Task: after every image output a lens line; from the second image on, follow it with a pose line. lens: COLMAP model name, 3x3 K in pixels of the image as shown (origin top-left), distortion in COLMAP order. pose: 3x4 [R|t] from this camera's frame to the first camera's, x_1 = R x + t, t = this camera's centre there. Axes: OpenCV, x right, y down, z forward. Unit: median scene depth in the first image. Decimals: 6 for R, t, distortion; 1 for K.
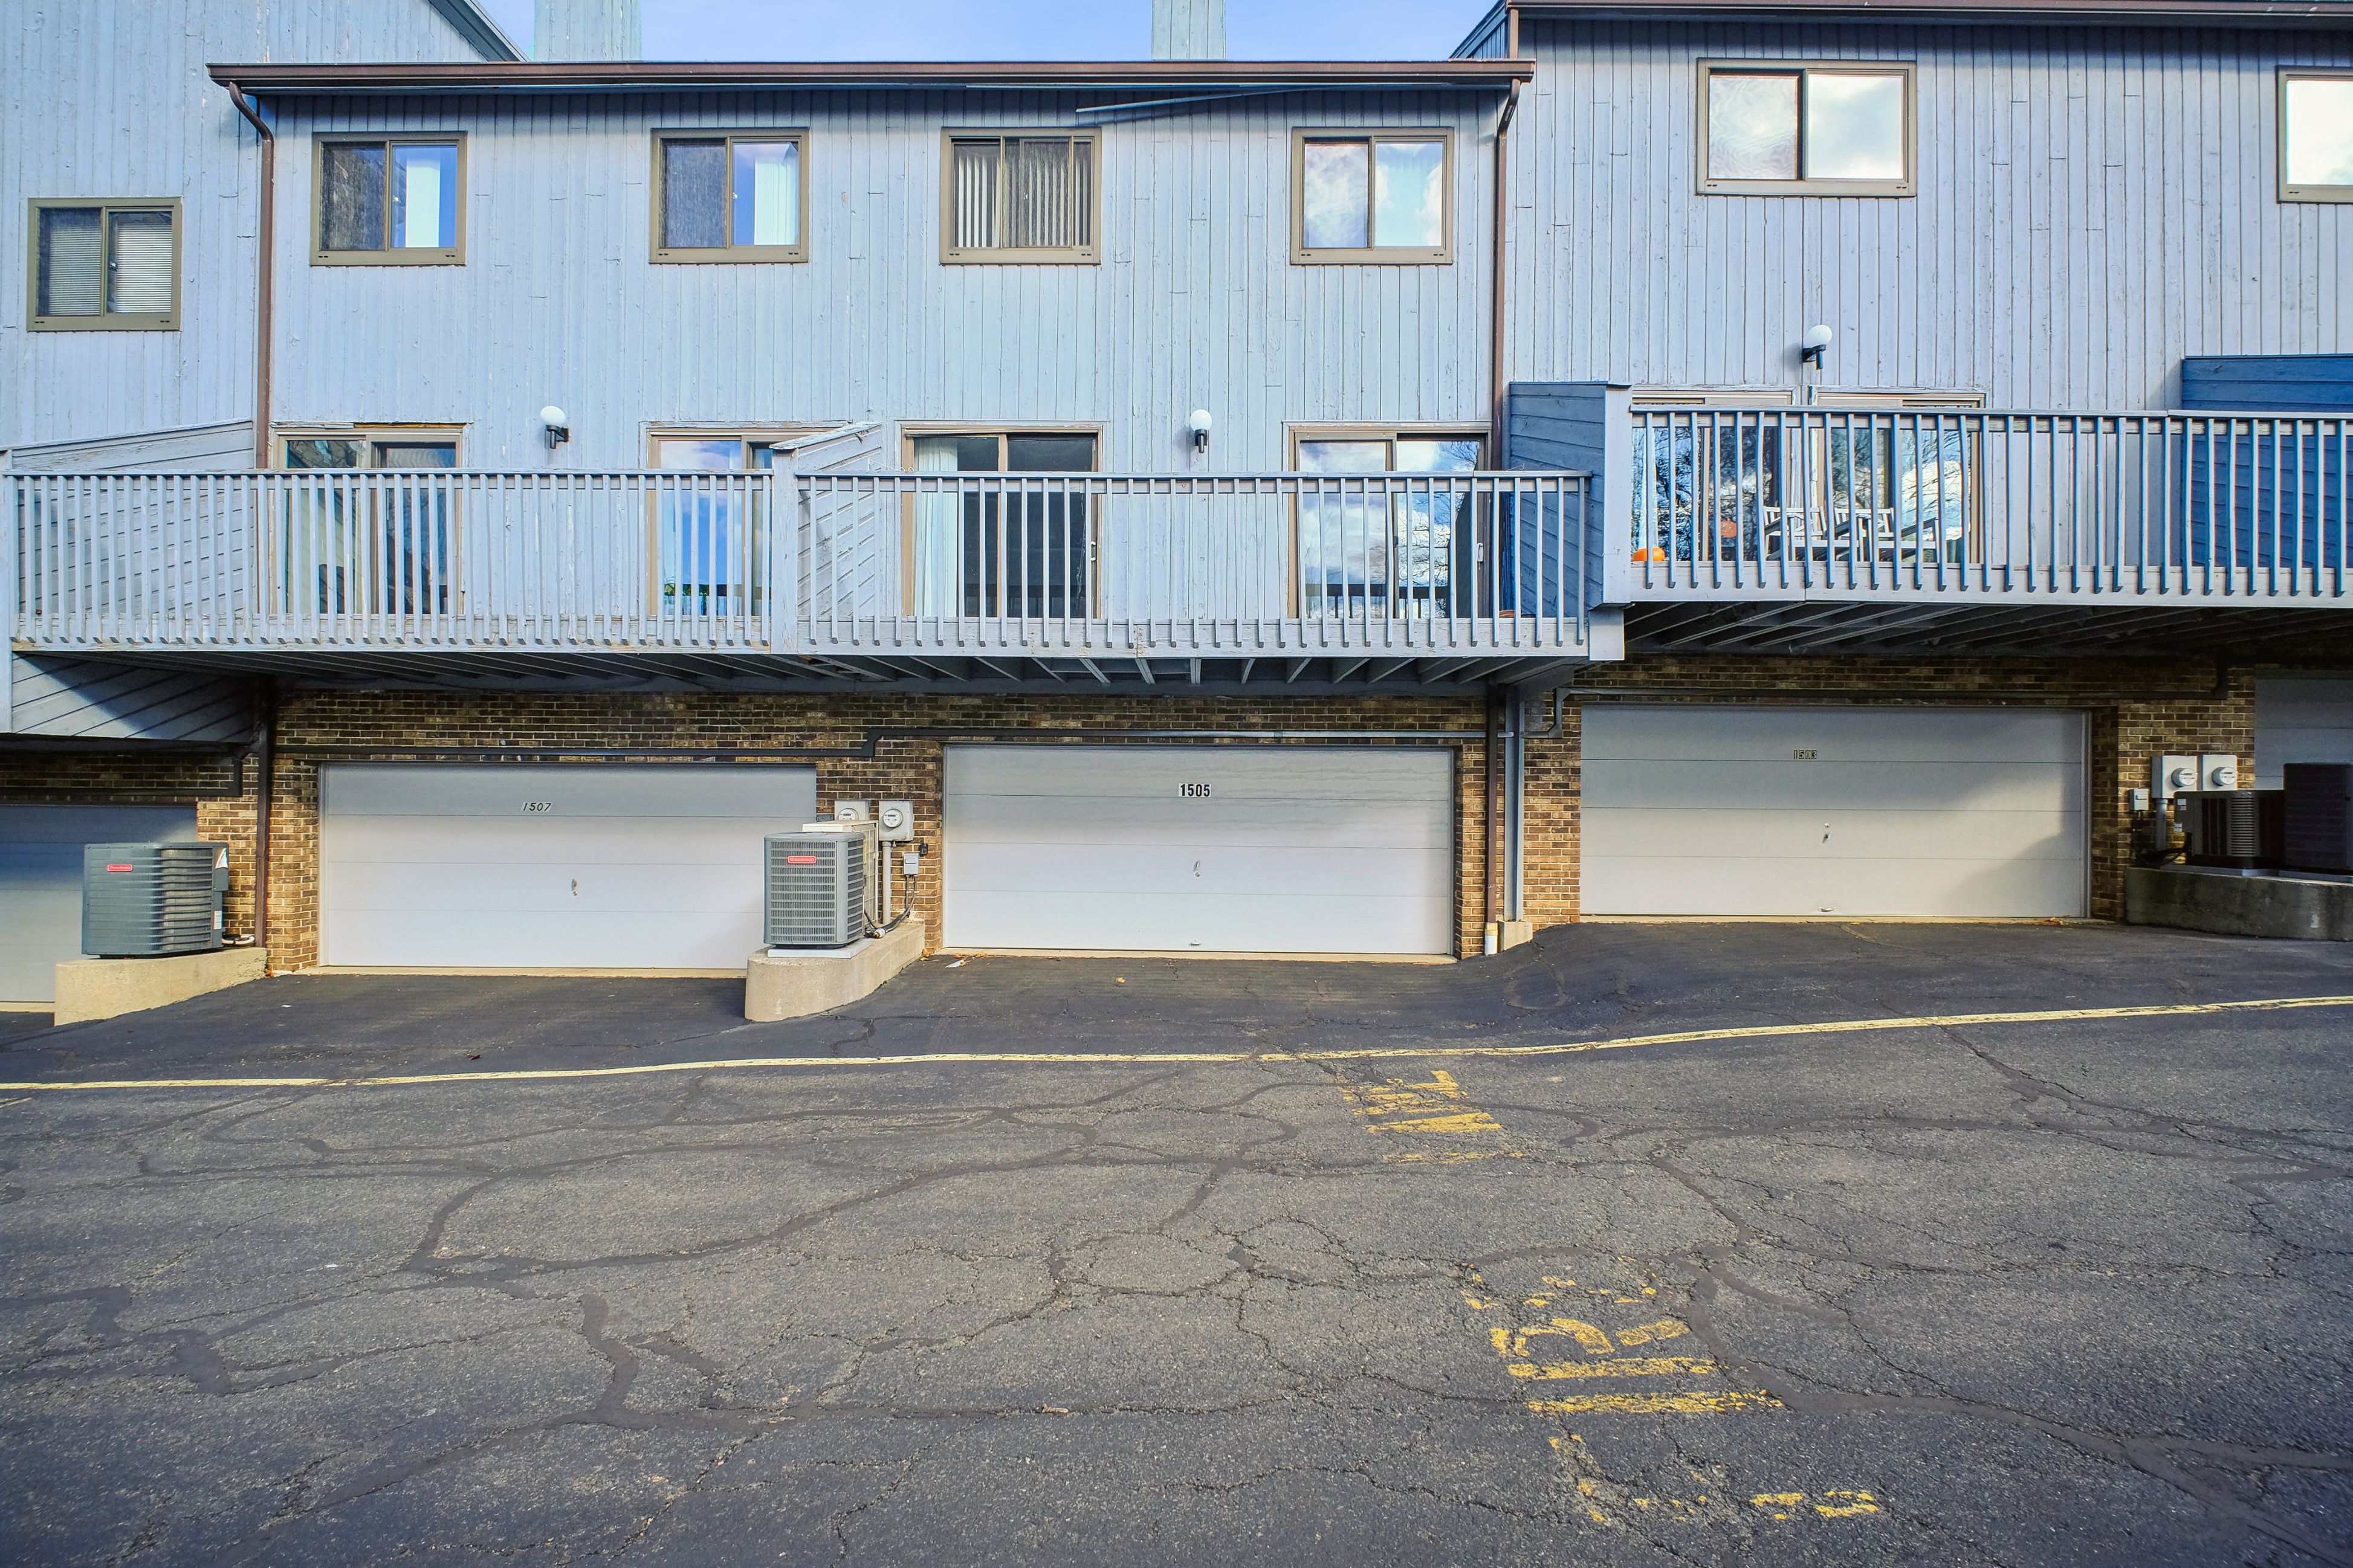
lens RADIAL K [[1087.3, 0, 1176.5], [0, 1087.3, 784.0], [0, 0, 1]] dist [0.001681, -0.006066]
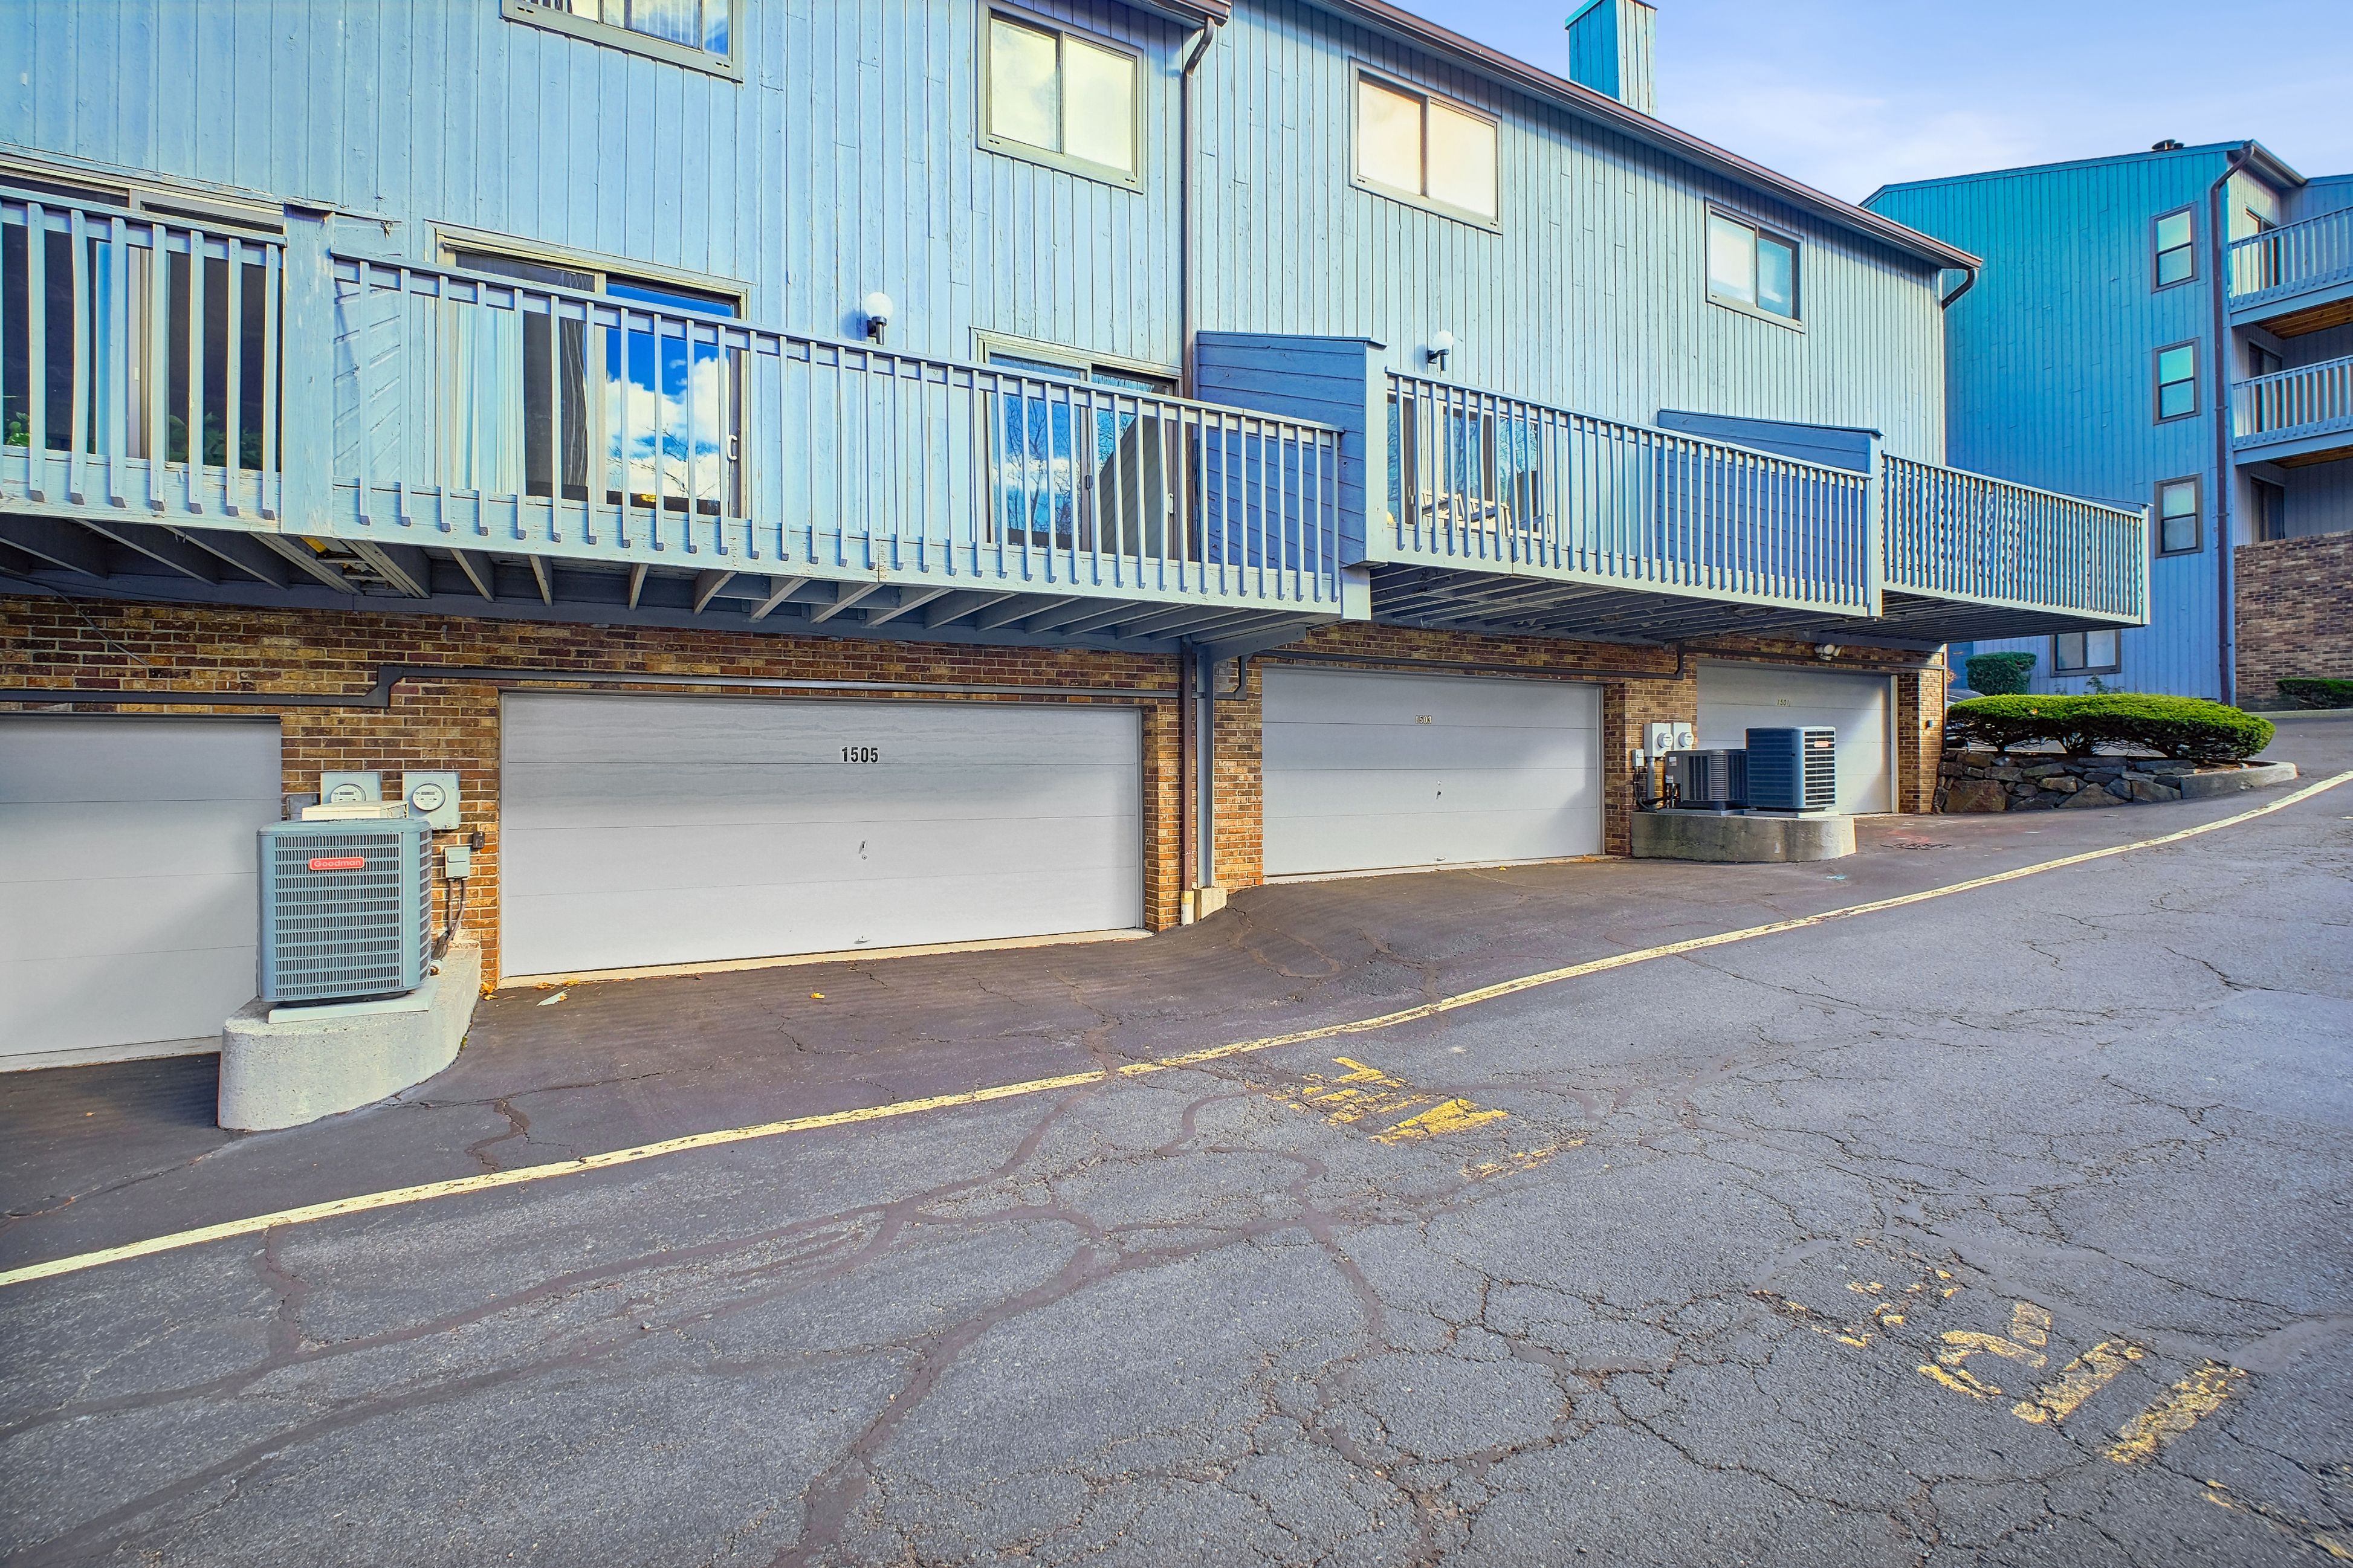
lens RADIAL K [[1088.6, 0, 1178.1], [0, 1088.6, 756.9], [0, 0, 1]] dist [-0.000160, -0.006690]
pose [[0.867205, -0.005923, 0.497915, -0.193172], [0.005873, 0.999981, 0.001665, 0.007667], [-0.497916, 0.001481, 0.867224, 0.171172]]
